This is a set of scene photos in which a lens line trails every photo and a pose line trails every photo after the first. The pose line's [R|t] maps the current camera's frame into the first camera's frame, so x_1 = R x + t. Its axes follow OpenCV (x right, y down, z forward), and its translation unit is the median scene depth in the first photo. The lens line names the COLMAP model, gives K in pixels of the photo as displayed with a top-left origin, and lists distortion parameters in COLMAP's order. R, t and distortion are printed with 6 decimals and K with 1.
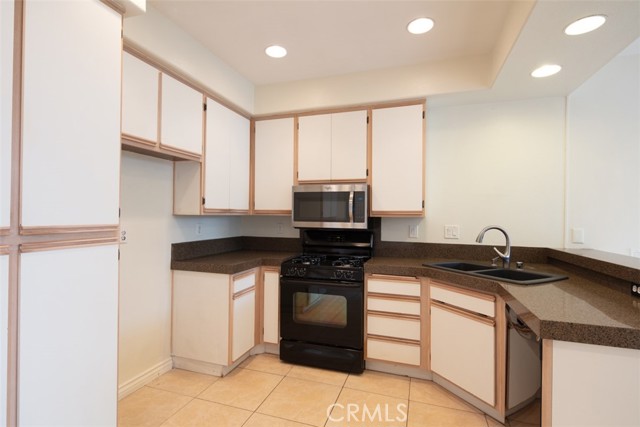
lens RADIAL K [[309.8, 0, 318.7], [0, 309.8, 215.5], [0, 0, 1]] dist [0.003270, -0.000267]
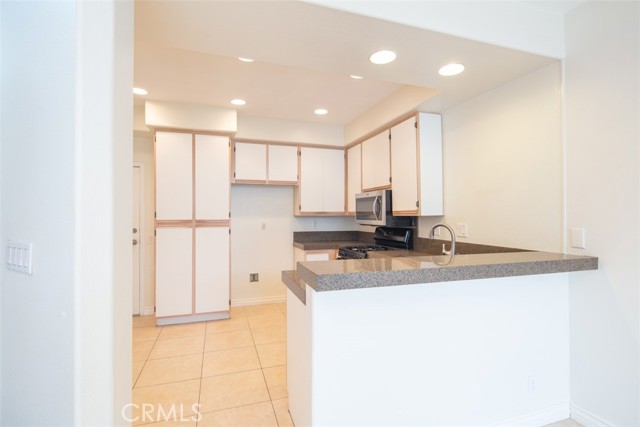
lens RADIAL K [[309.8, 0, 318.7], [0, 309.8, 215.5], [0, 0, 1]] dist [0.003270, -0.000267]
pose [[0.601144, -0.009882, -0.799079, 1.033013], [0.005192, 0.999951, -0.008460, 0.013036], [0.799124, 0.000937, 0.601166, 0.038106]]
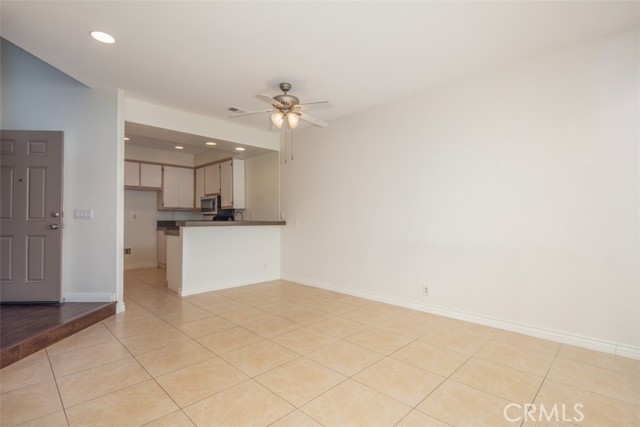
lens RADIAL K [[309.8, 0, 318.7], [0, 309.8, 215.5], [0, 0, 1]] dist [0.003270, -0.000267]
pose [[0.898845, -0.015731, -0.437984, 1.956760], [0.008728, 0.999800, -0.017998, 0.107503], [0.438180, 0.012355, 0.898803, -0.807409]]
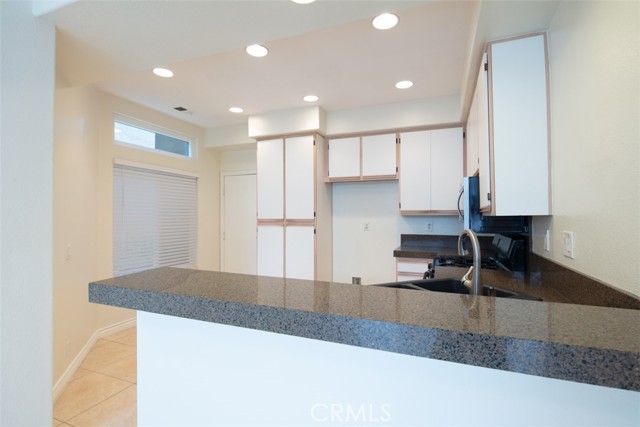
lens RADIAL K [[309.8, 0, 318.7], [0, 309.8, 215.5], [0, 0, 1]] dist [0.003270, -0.000267]
pose [[-0.055407, -0.007556, -0.998435, 1.052527], [-0.001969, 0.999970, -0.007458, 0.011745], [0.998462, 0.001553, -0.055420, 0.671931]]
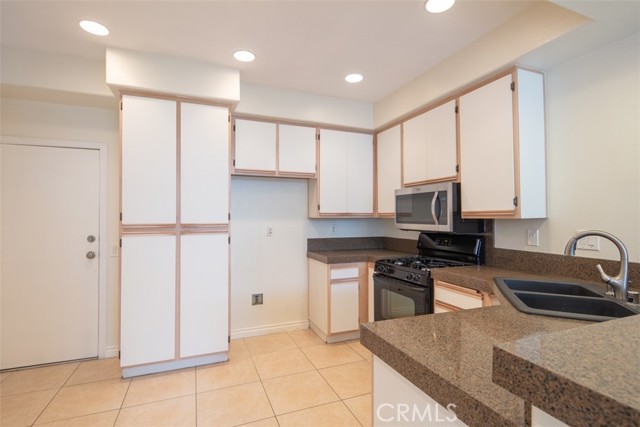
lens RADIAL K [[309.8, 0, 318.7], [0, 309.8, 215.5], [0, 0, 1]] dist [0.003270, -0.000267]
pose [[0.651909, -0.013475, -0.758178, 0.611648], [0.004624, 0.999894, -0.013795, 0.006846], [0.758283, 0.005488, 0.651902, 0.125849]]
